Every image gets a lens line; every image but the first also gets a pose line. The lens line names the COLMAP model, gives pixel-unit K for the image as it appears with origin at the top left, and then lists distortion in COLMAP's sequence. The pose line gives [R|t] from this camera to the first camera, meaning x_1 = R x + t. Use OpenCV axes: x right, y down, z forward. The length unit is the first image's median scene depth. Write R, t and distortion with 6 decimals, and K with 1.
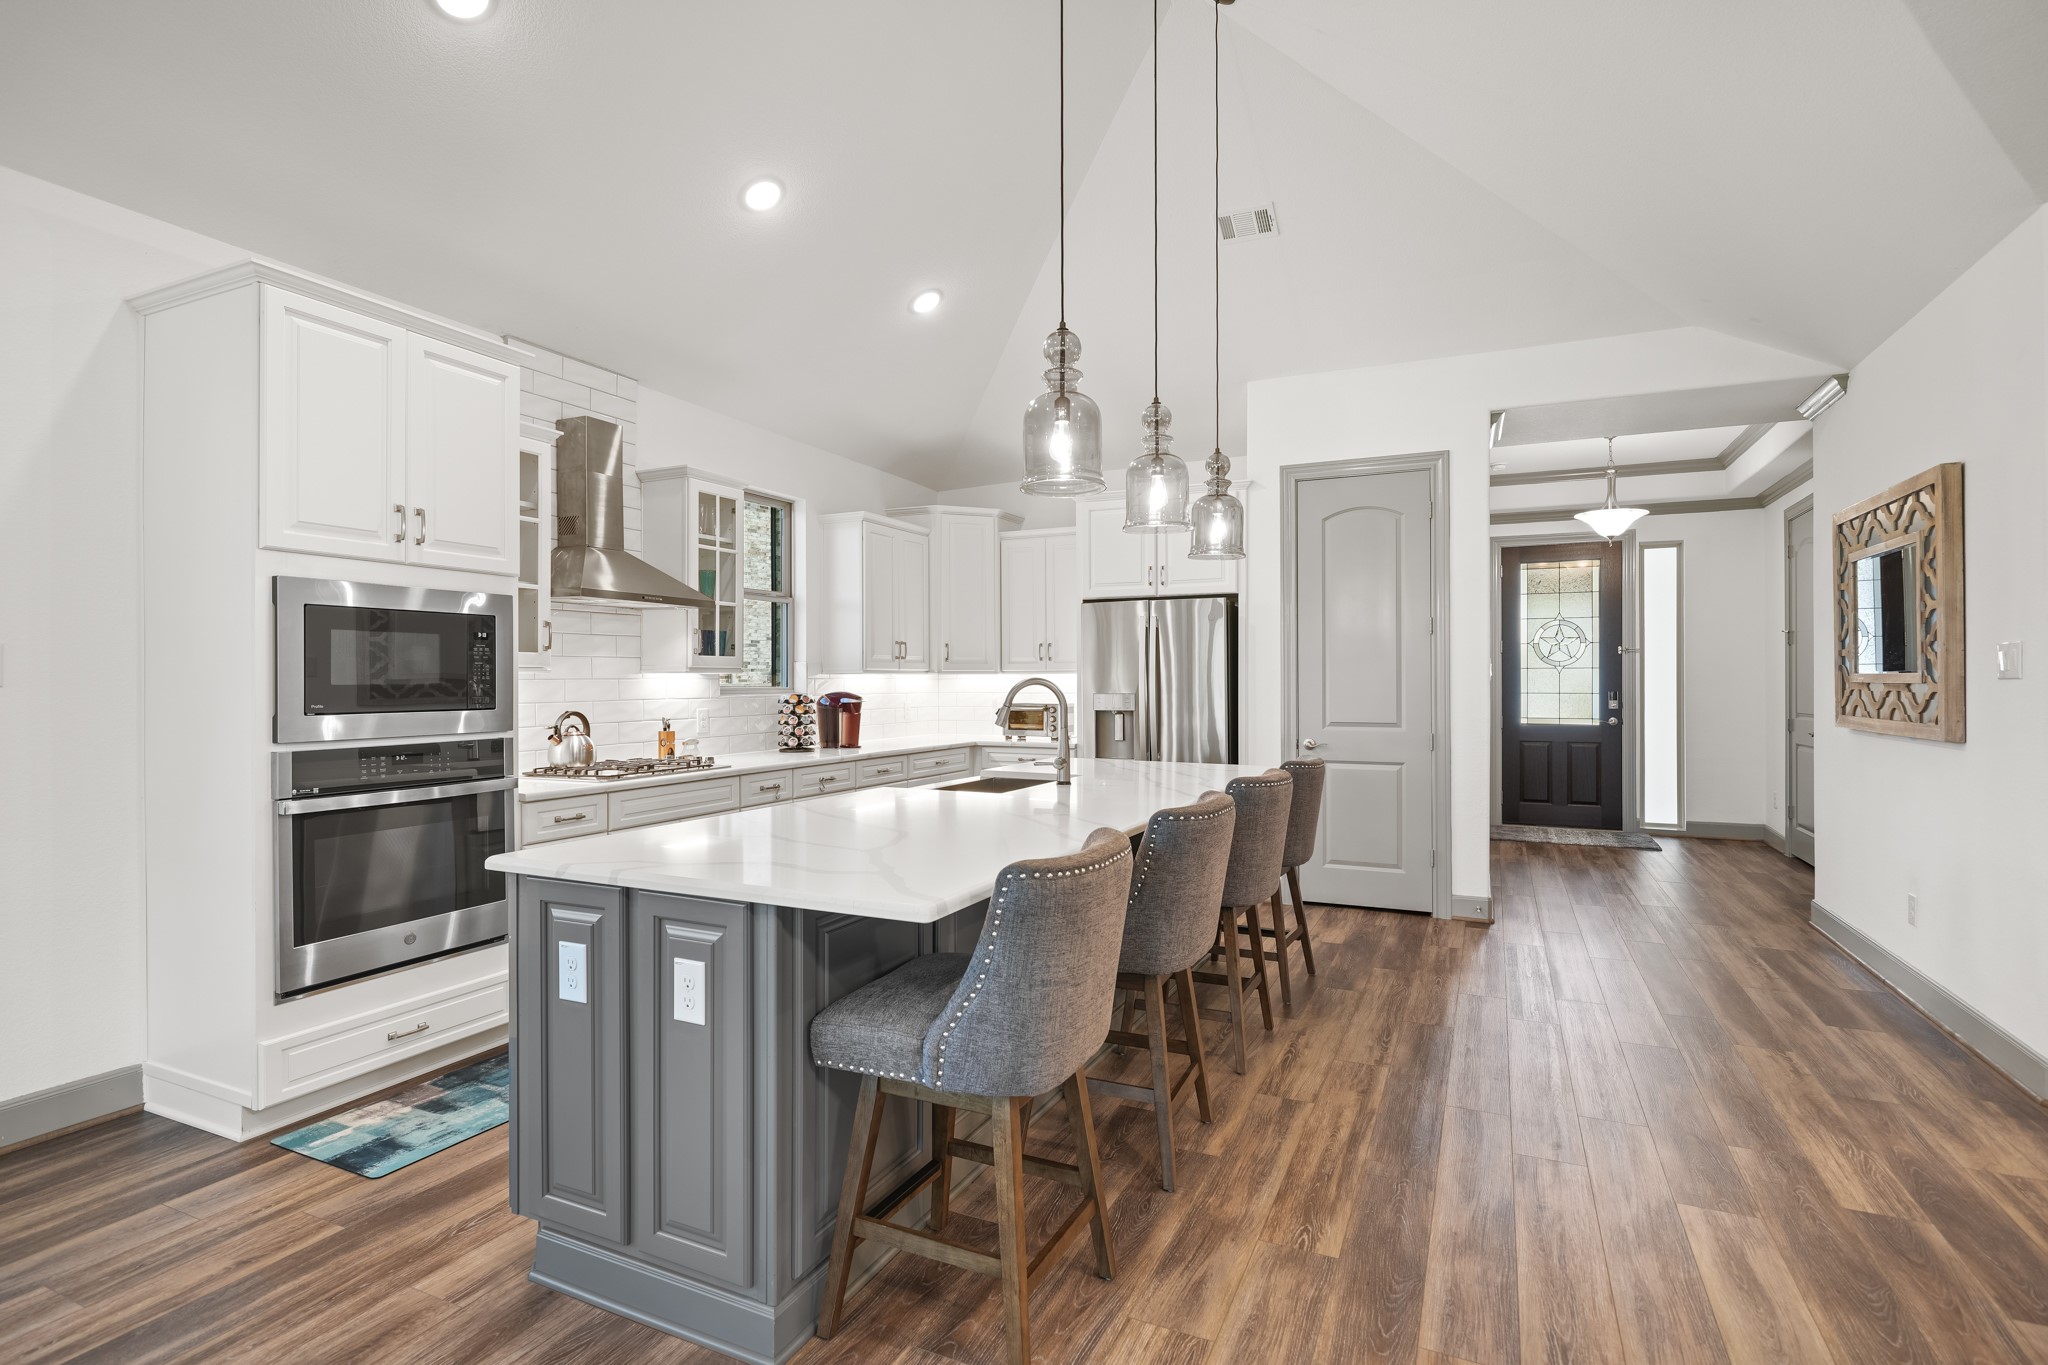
lens RADIAL K [[999.0, 0, 1024.0], [0, 999.0, 682.5], [0, 0, 1]] dist [0.000066, 0.000374]
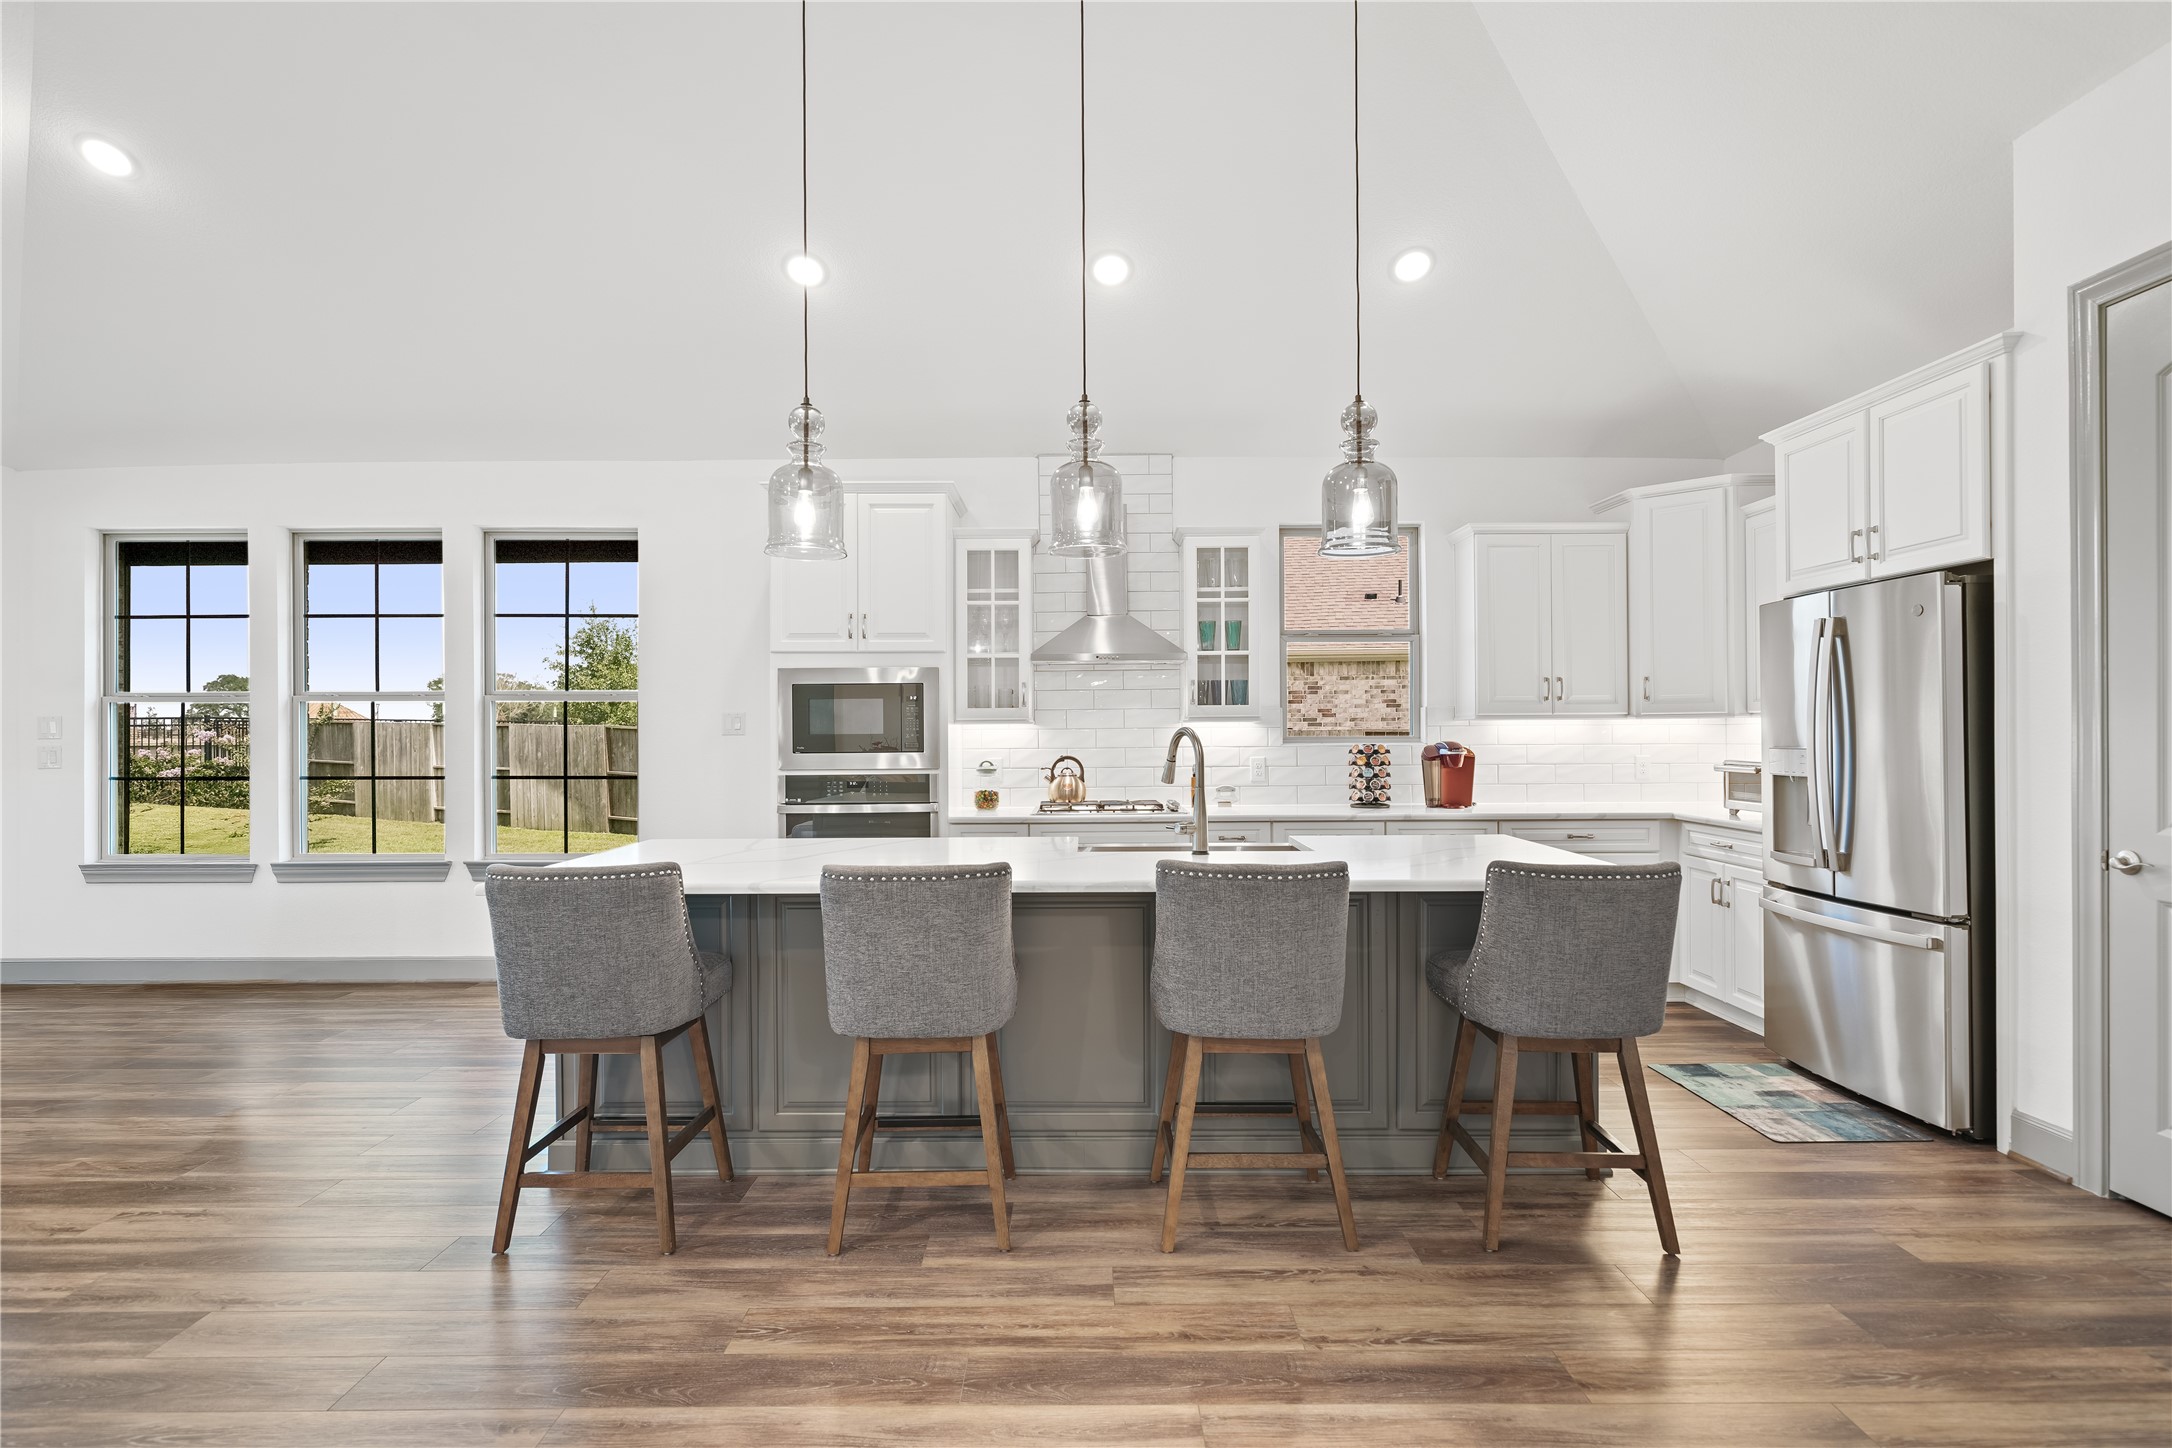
lens RADIAL K [[1087.8, 0, 1086.3], [0, 1087.8, 727.4], [0, 0, 1]] dist [0.002752, 0.000194]
pose [[0.427298, -0.003235, -0.904105, 0.816657], [0.003597, 0.999992, -0.001878, -0.003097], [0.904103, -0.002449, 0.427307, 0.517107]]
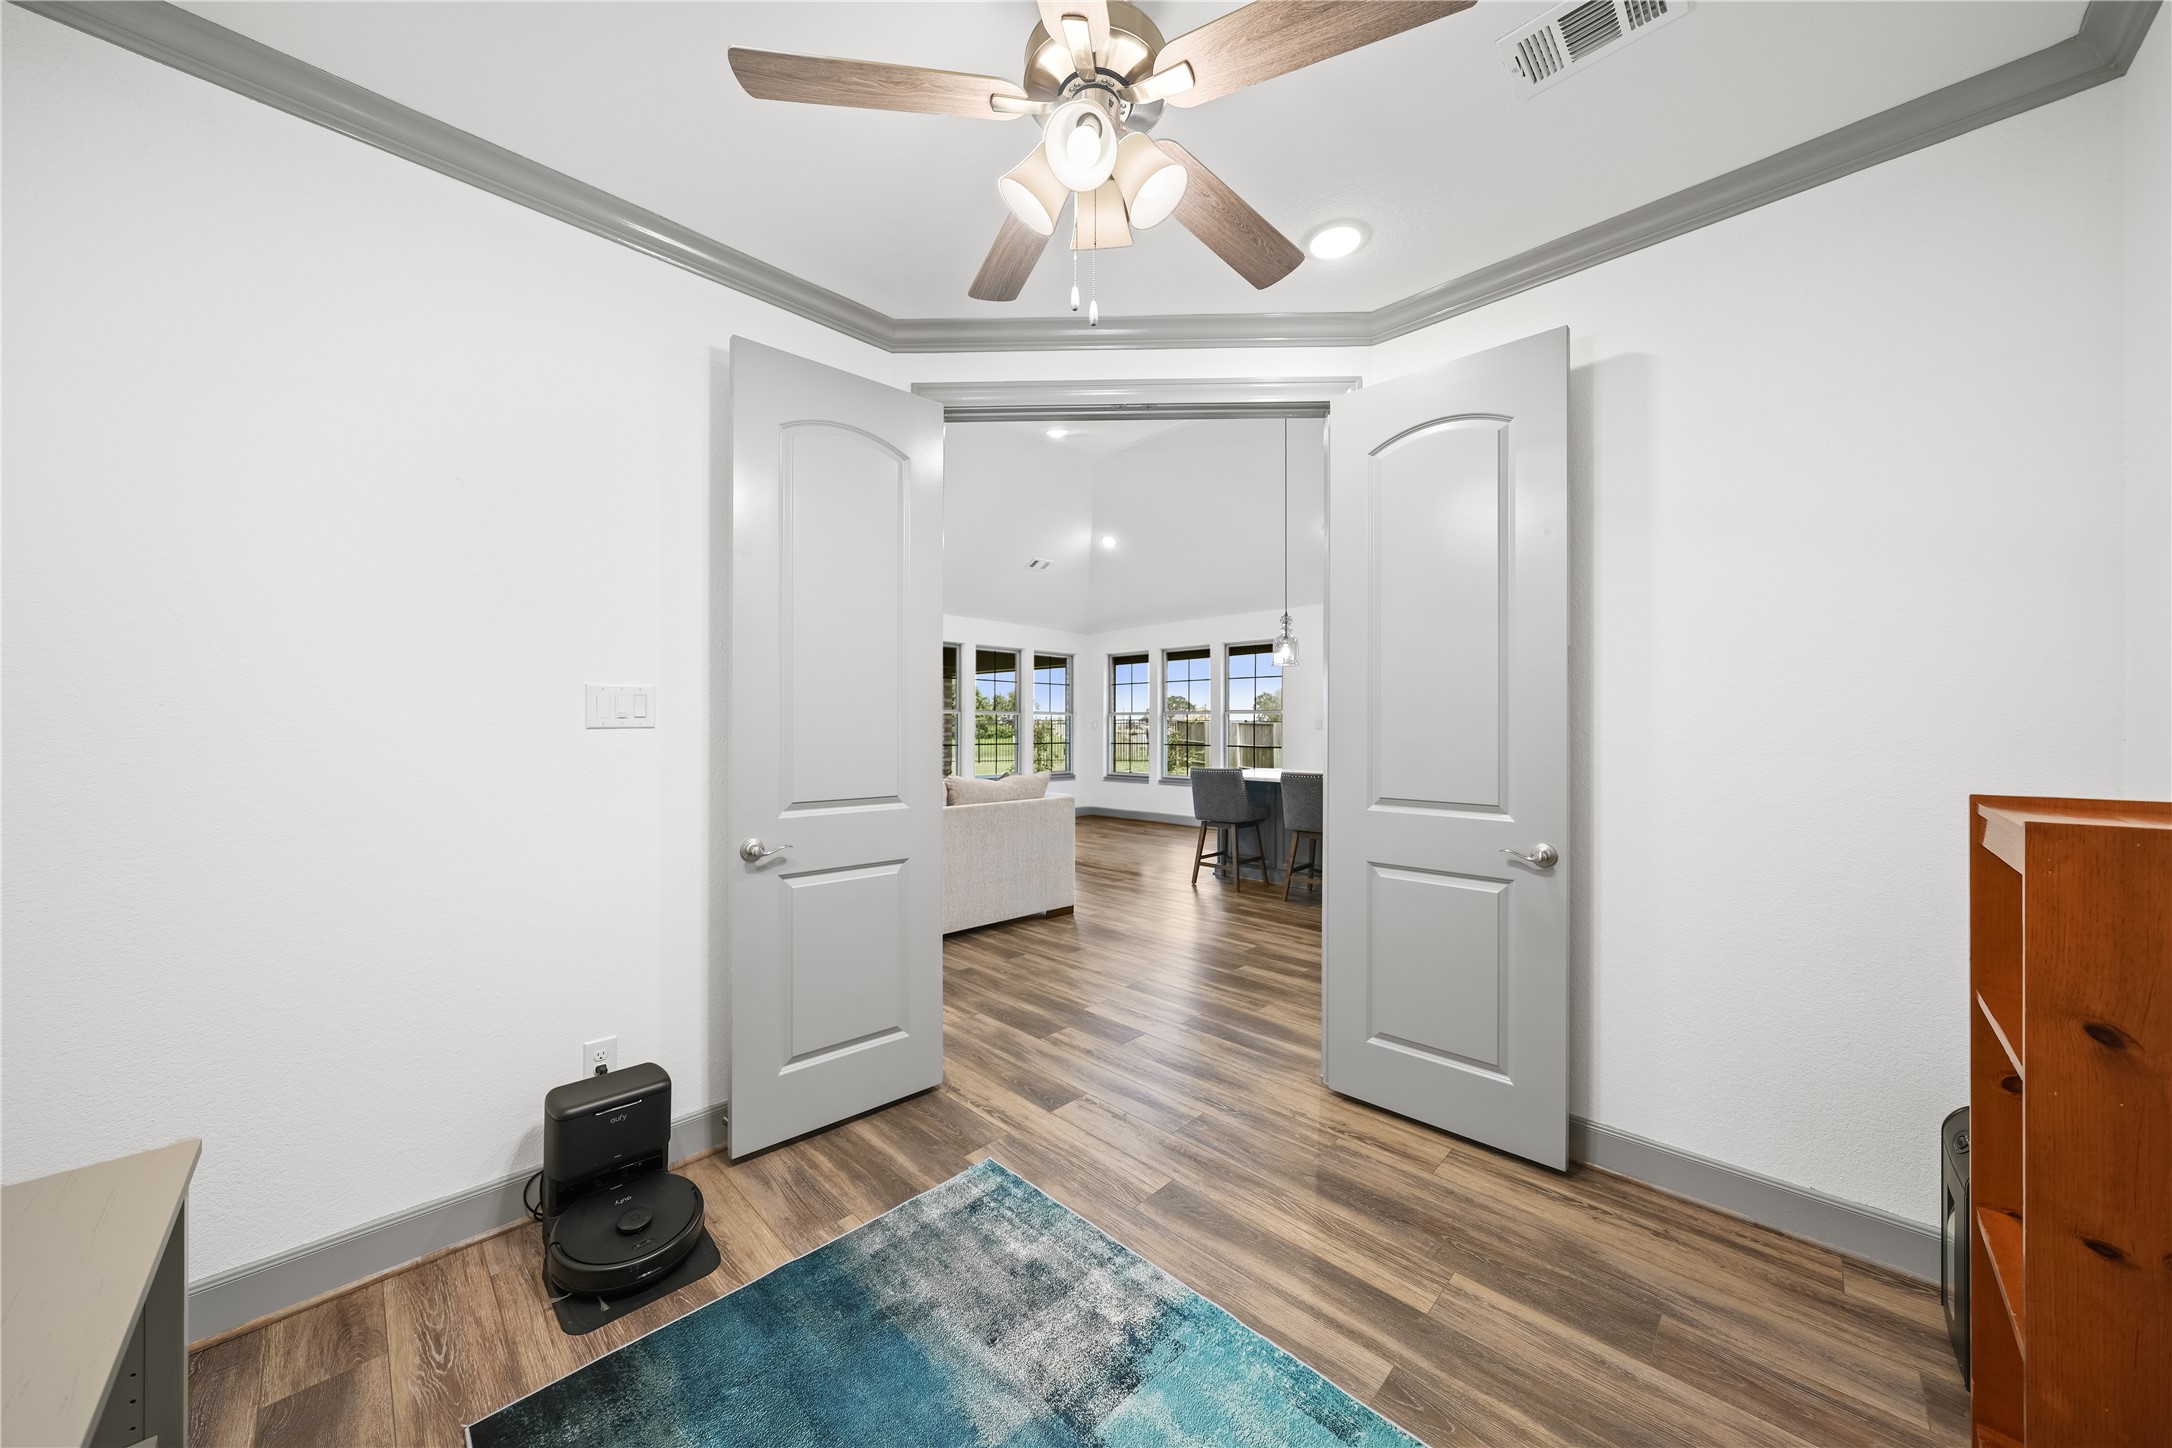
lens RADIAL K [[740.2, 0, 1082.0], [0, 740.2, 723.9], [0, 0, 1]] dist [-0.000393, 0.000094]
pose [[-0.325381, -0.002067, -0.945581, 1.617584], [-0.001775, 0.999997, -0.001575, -0.007143], [0.945581, 0.001166, -0.325384, 0.770077]]
